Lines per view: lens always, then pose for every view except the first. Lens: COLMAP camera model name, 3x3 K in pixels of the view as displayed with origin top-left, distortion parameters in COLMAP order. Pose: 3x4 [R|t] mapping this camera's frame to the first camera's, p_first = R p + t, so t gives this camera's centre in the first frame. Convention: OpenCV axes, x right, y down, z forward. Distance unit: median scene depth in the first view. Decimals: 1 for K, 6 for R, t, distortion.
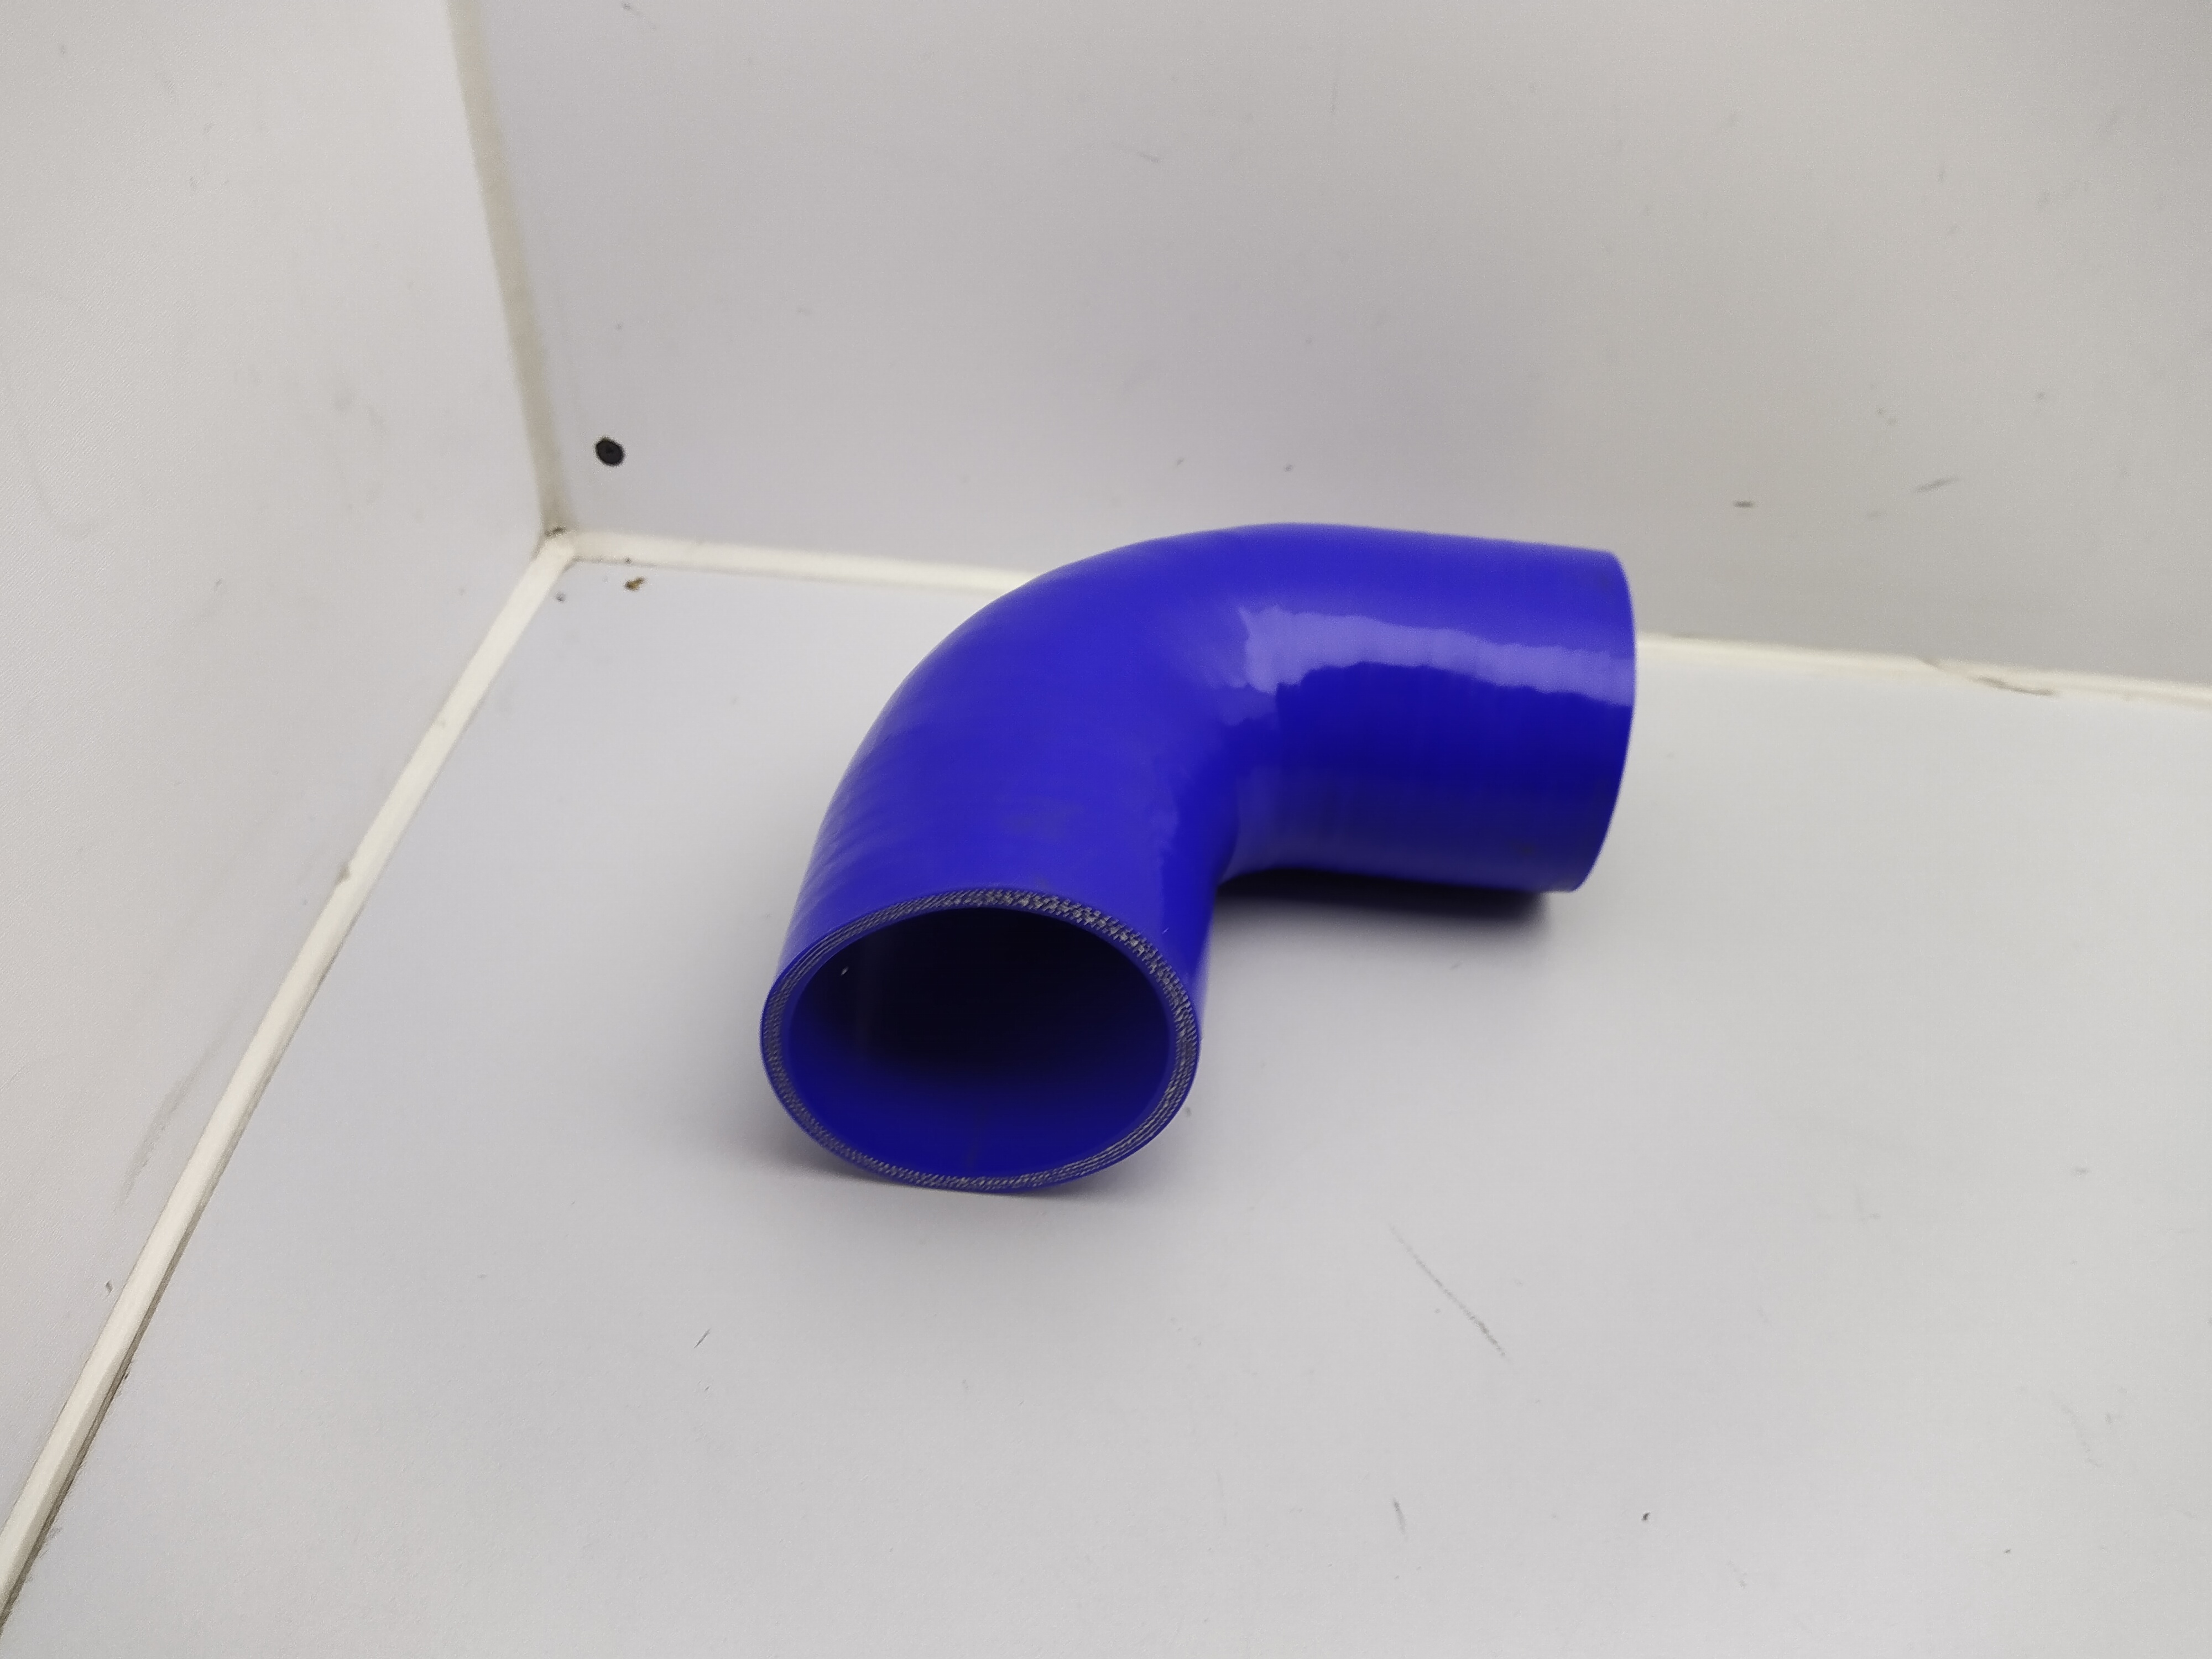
lens RADIAL K [[1706.9, 0, 1106.0], [0, 1706.9, 829.5], [0, 0, 1]] dist [0.046782, -0.108685]
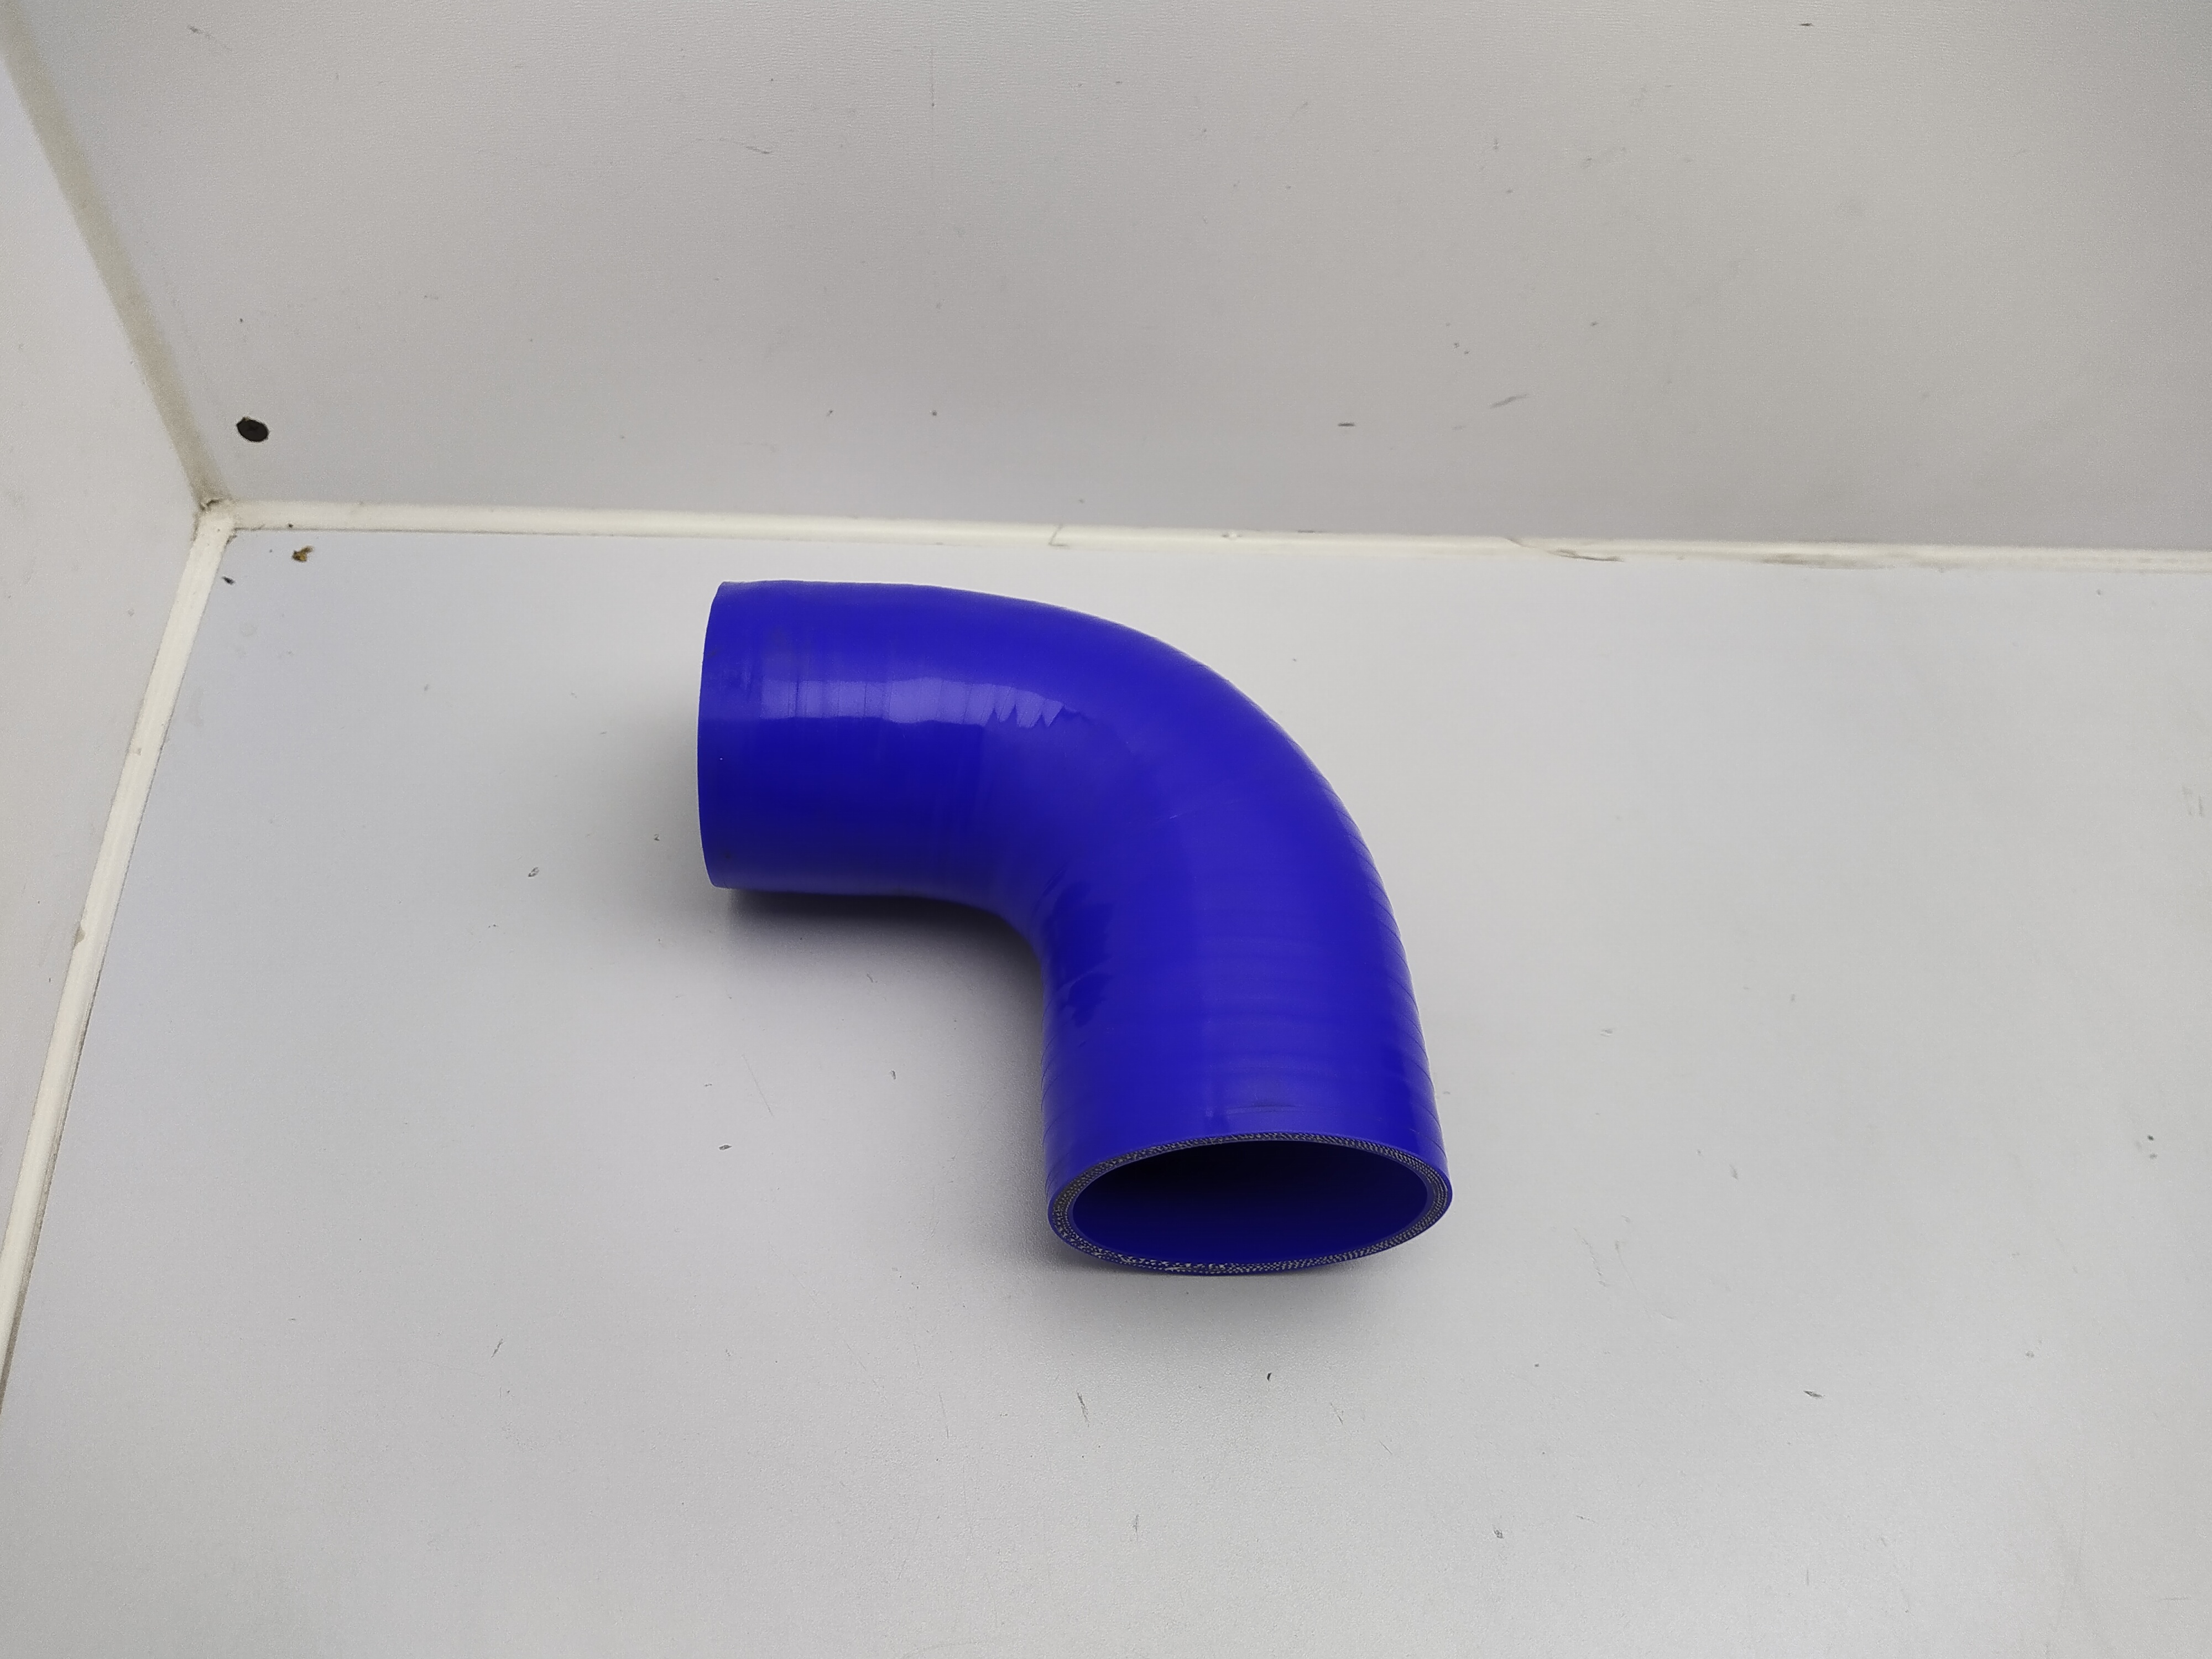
lens RADIAL K [[1706.9, 0, 1106.0], [0, 1706.9, 829.5], [0, 0, 1]] dist [0.046782, -0.108685]
pose [[0.984467, -0.113827, 0.133674, 0.040818], [0.081287, 0.970349, 0.227628, -0.191505], [-0.155621, -0.213226, 0.964529, -0.091106]]
